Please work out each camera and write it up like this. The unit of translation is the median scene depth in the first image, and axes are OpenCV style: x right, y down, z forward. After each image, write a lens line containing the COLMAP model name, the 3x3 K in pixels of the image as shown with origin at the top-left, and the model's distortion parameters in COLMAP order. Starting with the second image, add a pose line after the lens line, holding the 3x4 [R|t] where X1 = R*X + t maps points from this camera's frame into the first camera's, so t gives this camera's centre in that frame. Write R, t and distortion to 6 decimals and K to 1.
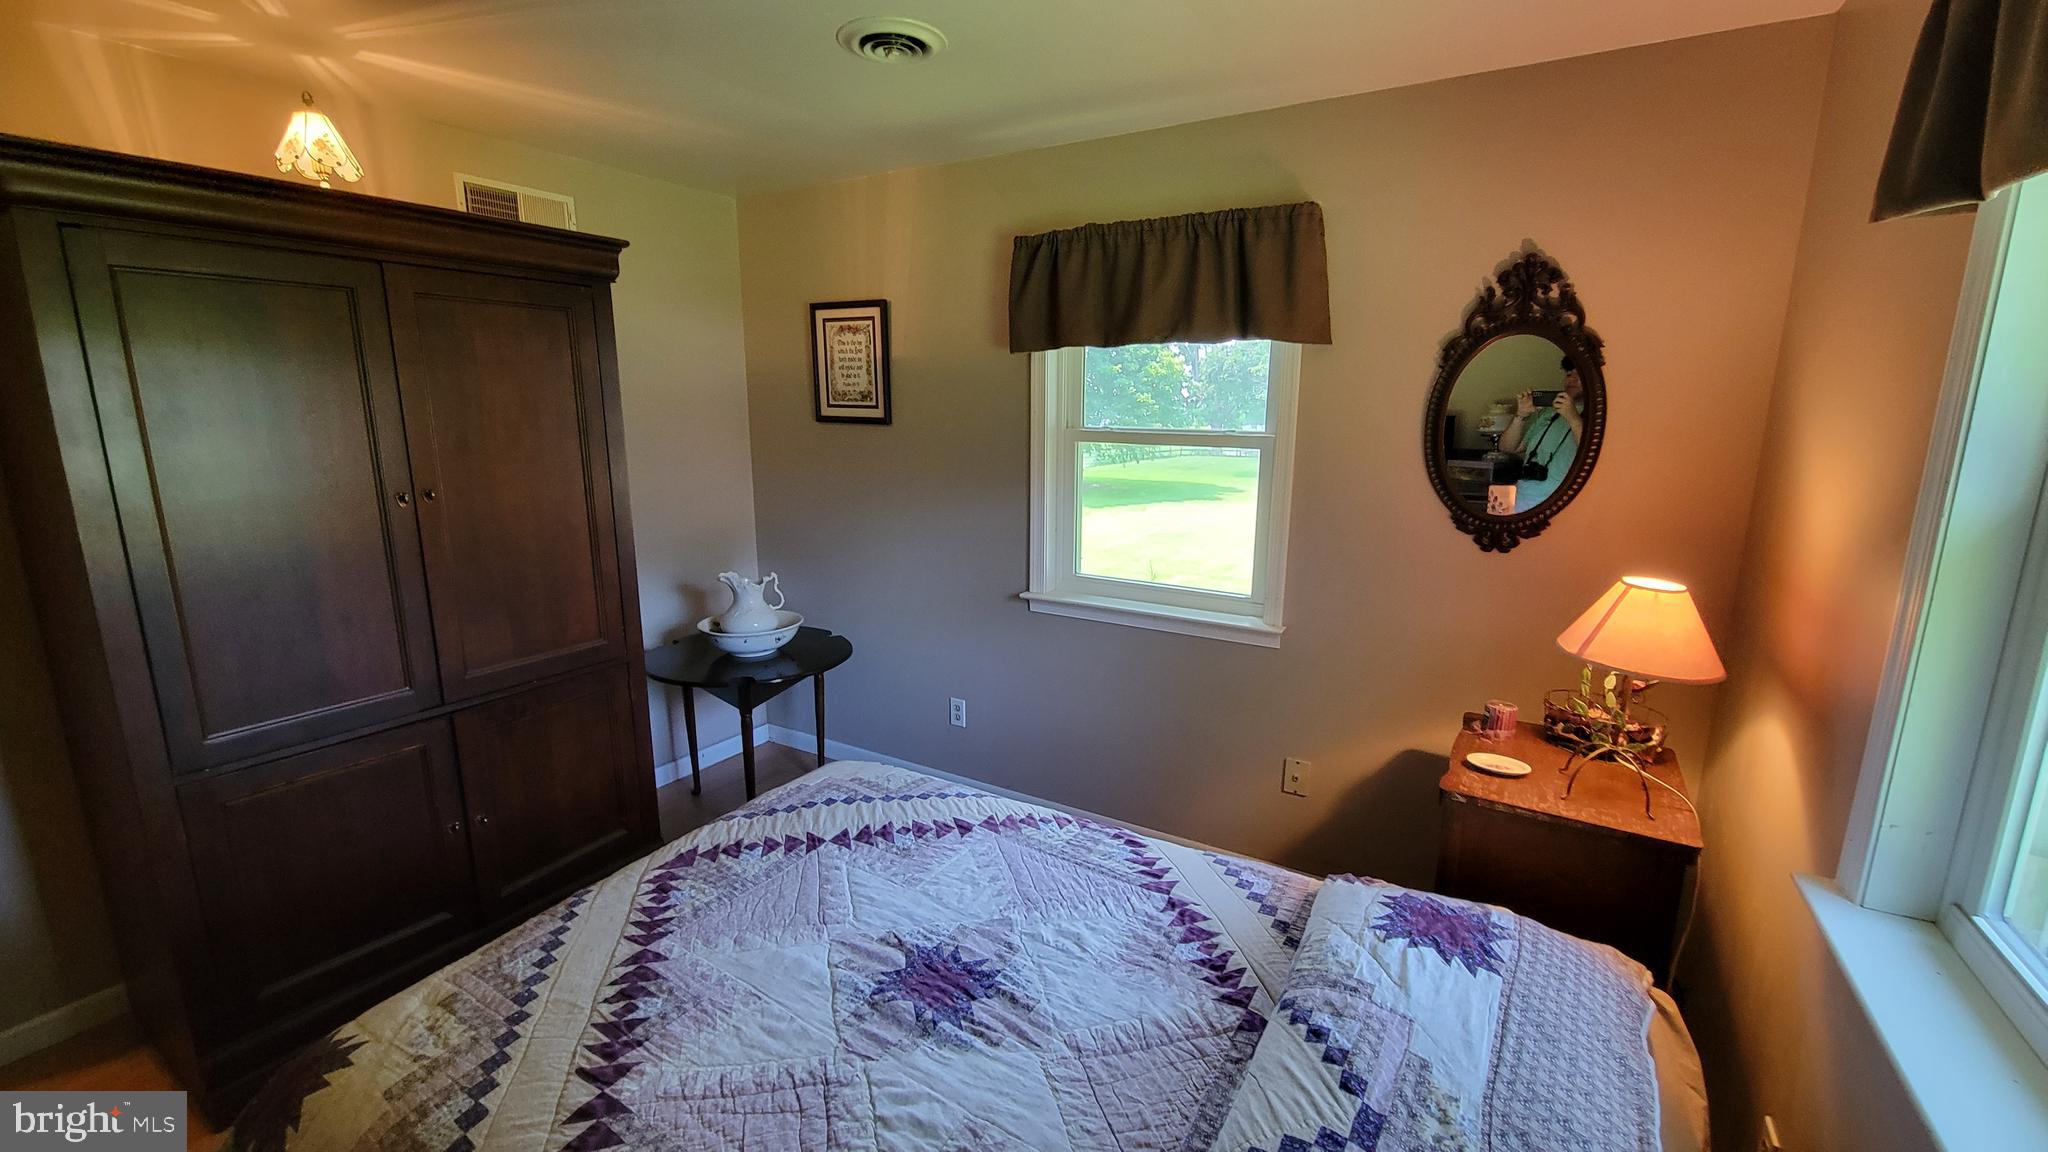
lens RADIAL K [[840.6, 0, 1028.1], [0, 840.6, 579.6], [0, 0, 1]] dist [-0.004351, -0.000448]
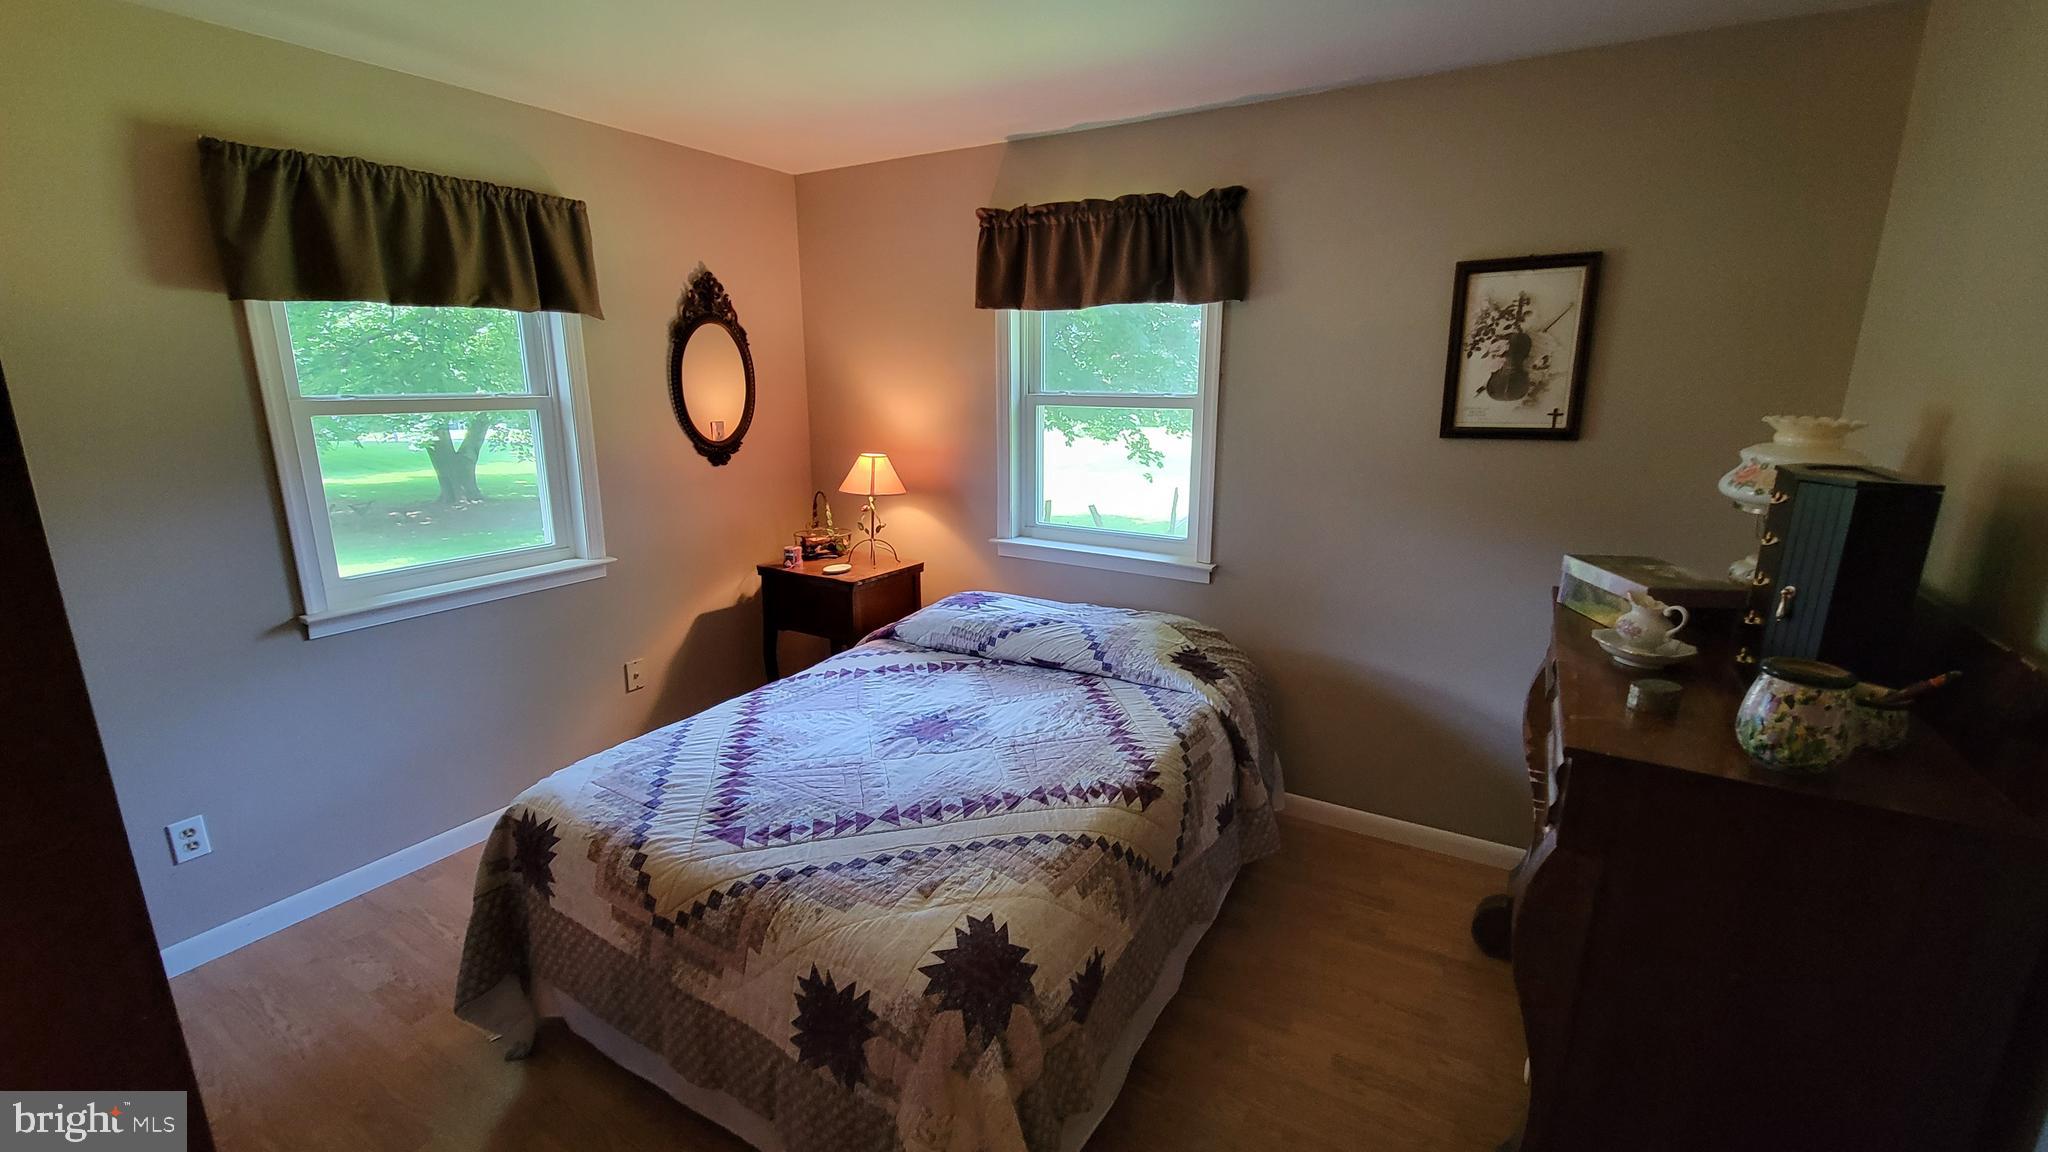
lens RADIAL K [[840.6, 0, 1031.0], [0, 840.6, 570.8], [0, 0, 1]] dist [-0.004351, -0.000448]
pose [[-0.001164, -0.236333, 0.971672, -1.241529], [0.198736, 0.952236, 0.231843, -0.116933], [-0.980052, 0.193376, 0.045859, 0.516921]]
